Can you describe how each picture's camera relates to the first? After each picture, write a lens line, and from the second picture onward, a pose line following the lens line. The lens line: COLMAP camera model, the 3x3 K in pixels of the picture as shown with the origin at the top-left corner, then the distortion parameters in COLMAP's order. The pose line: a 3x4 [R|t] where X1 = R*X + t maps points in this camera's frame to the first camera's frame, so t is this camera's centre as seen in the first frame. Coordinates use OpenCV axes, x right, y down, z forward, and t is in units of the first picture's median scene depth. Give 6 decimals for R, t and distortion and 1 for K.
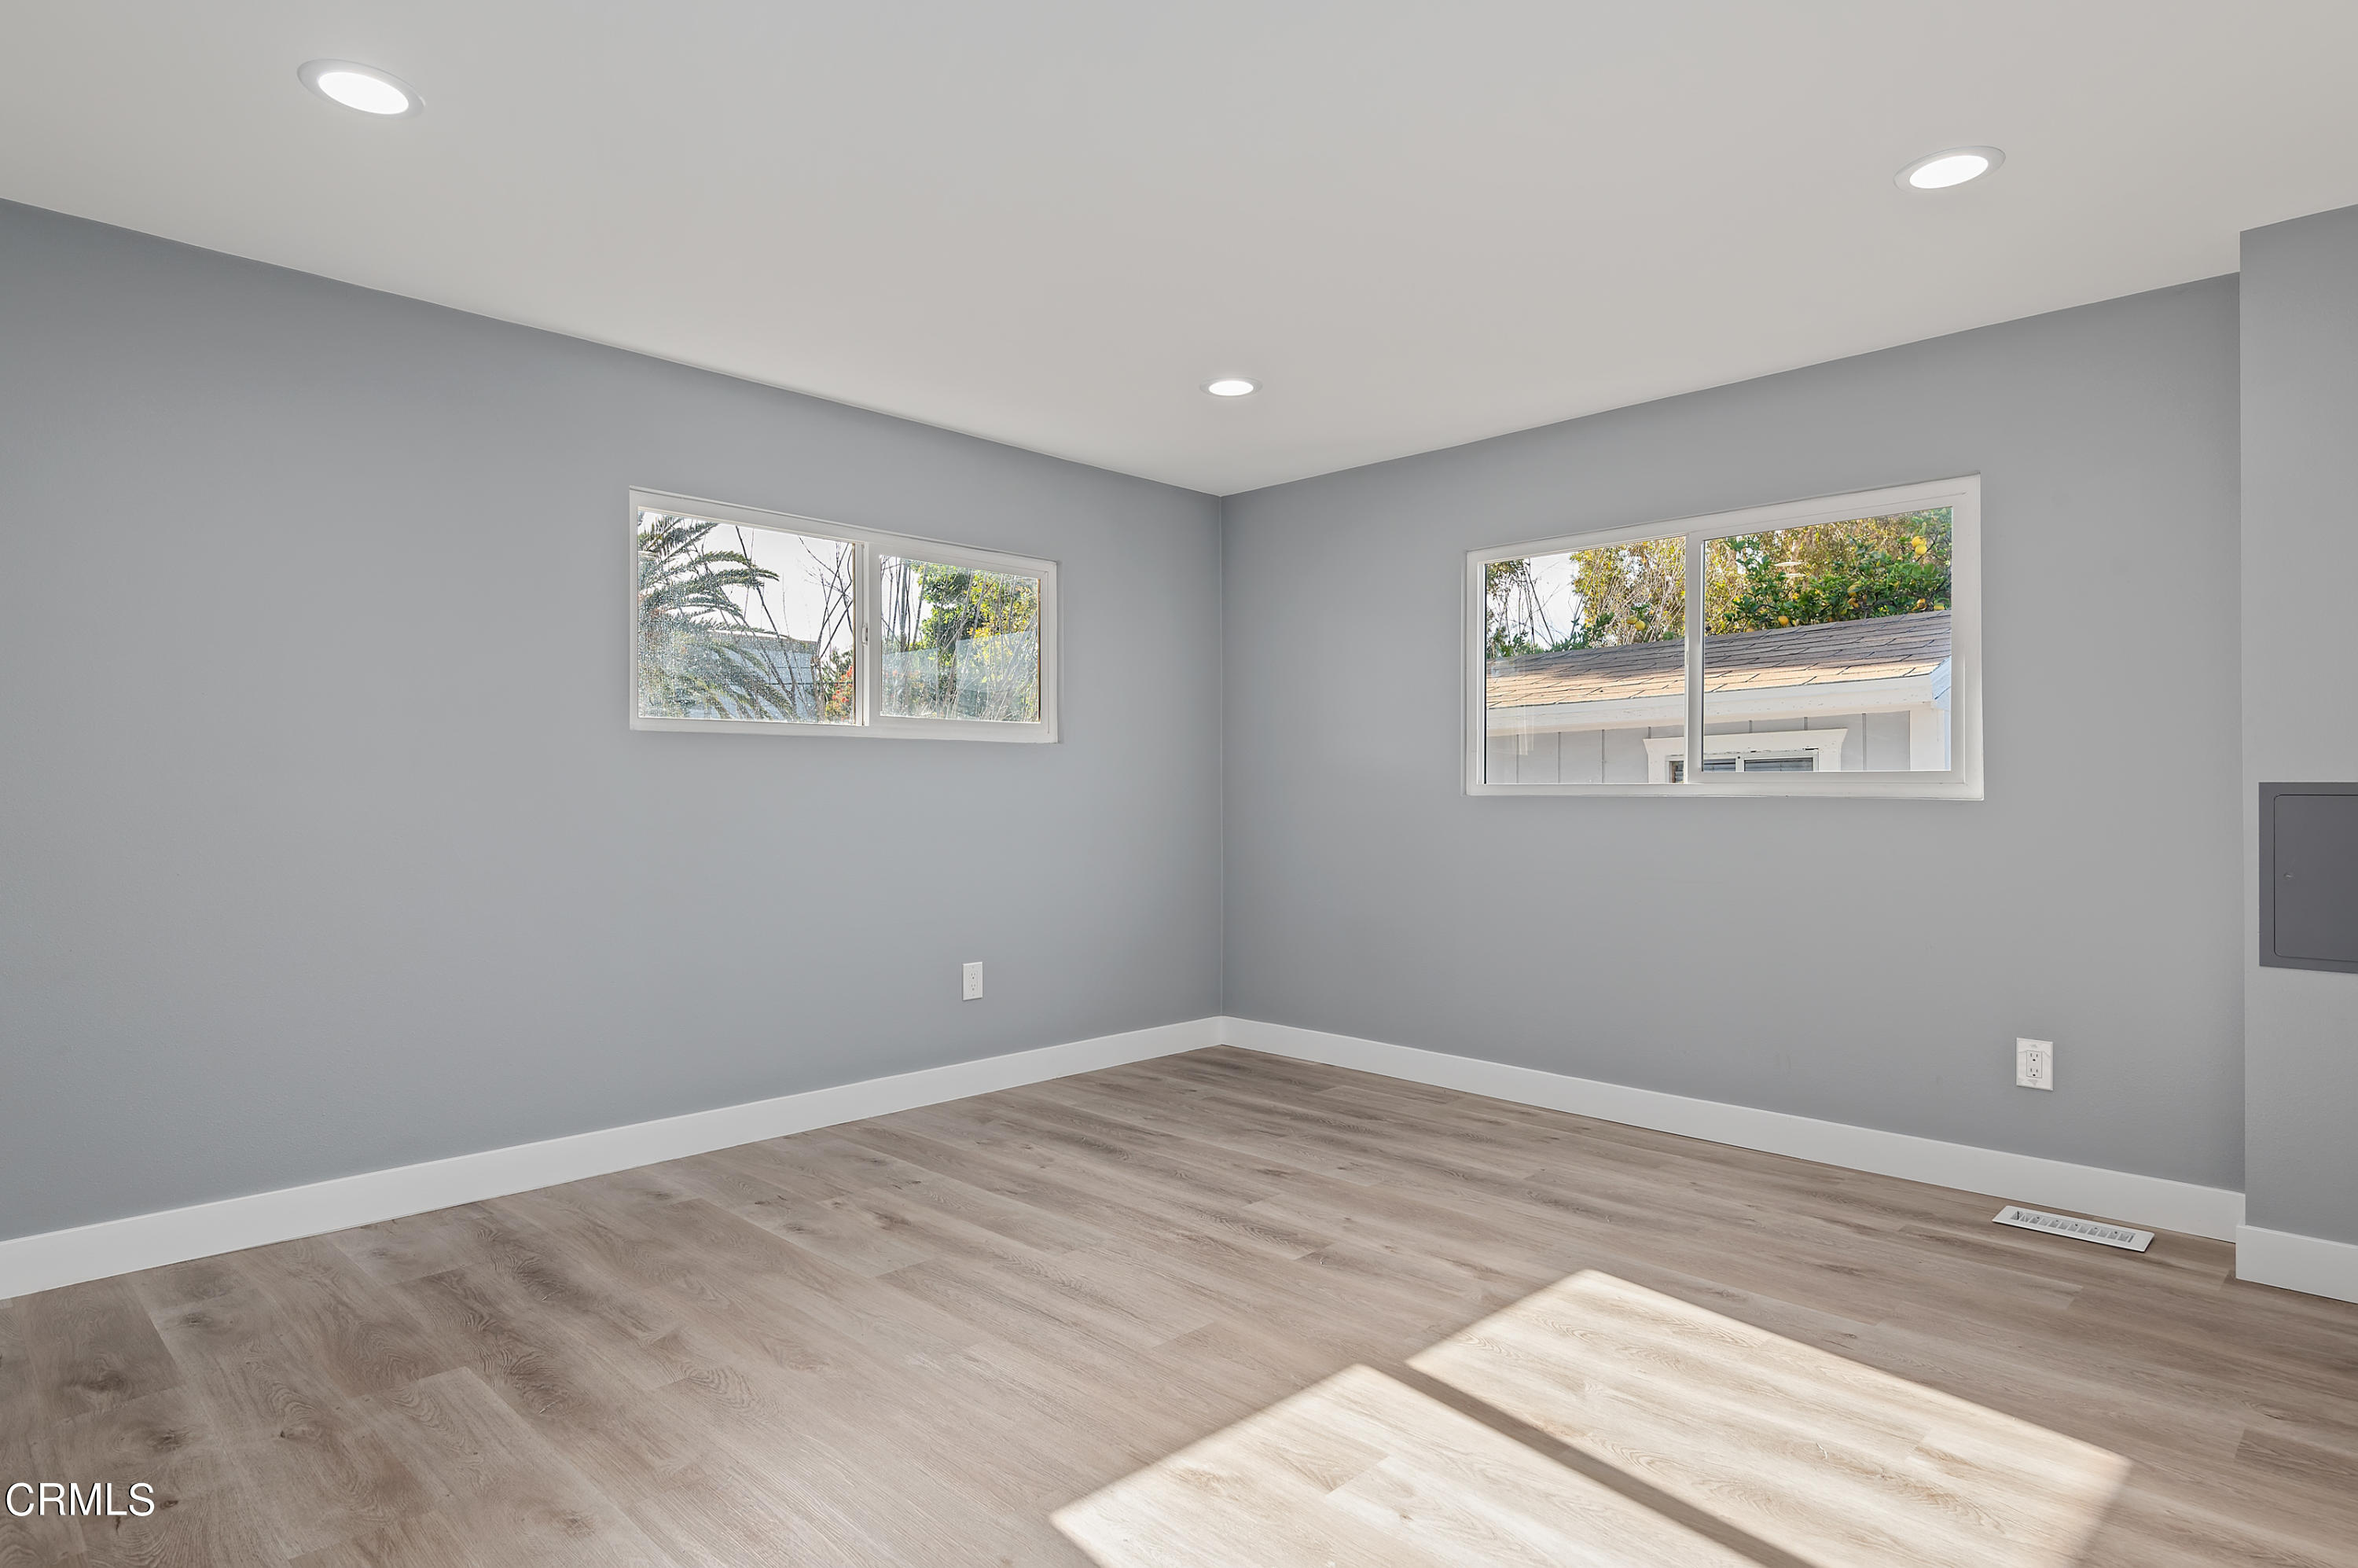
lens RADIAL K [[1297.1, 0, 1181.1], [0, 1297.1, 777.9], [0, 0, 1]] dist [0.019300, -0.004190]
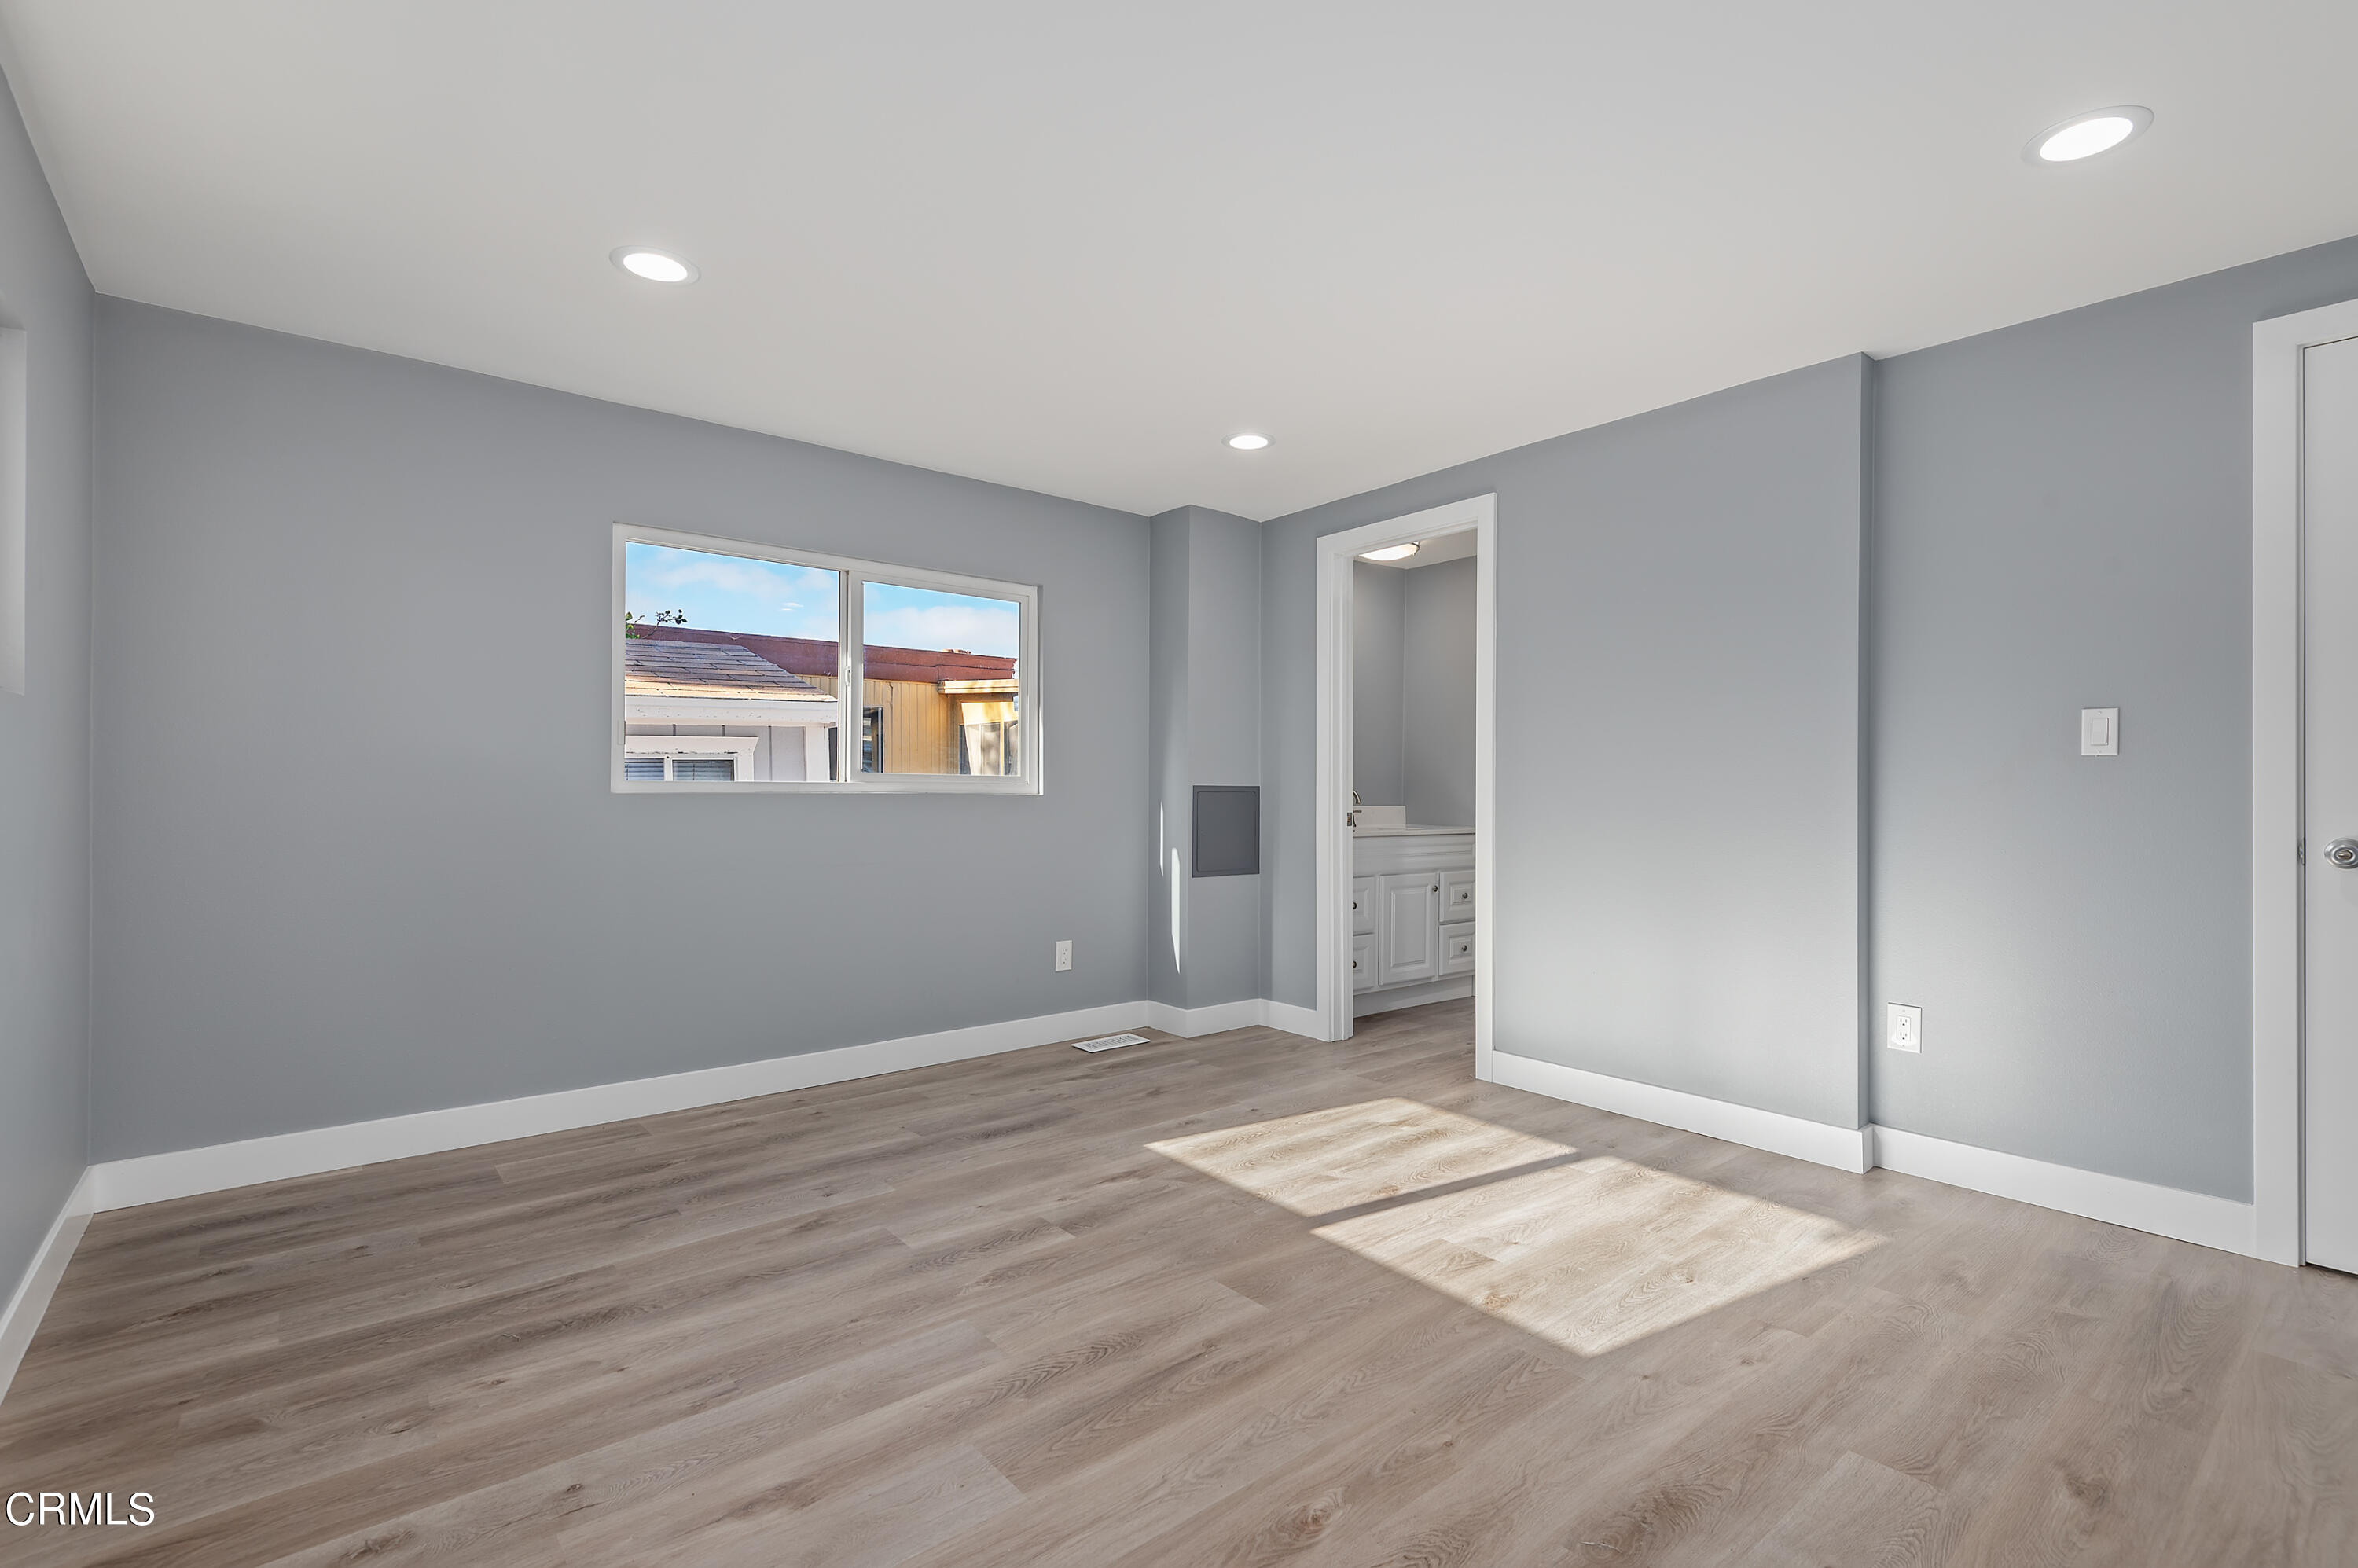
lens RADIAL K [[1078.5, 0, 1187.9], [0, 1078.5, 791.3], [0, 0, 1]] dist [0.012369, -0.001980]
pose [[0.102619, -0.008652, 0.994683, -0.655543], [-0.006823, 0.999933, 0.009401, 0.001136], [-0.994697, -0.007751, 0.102553, 0.701007]]
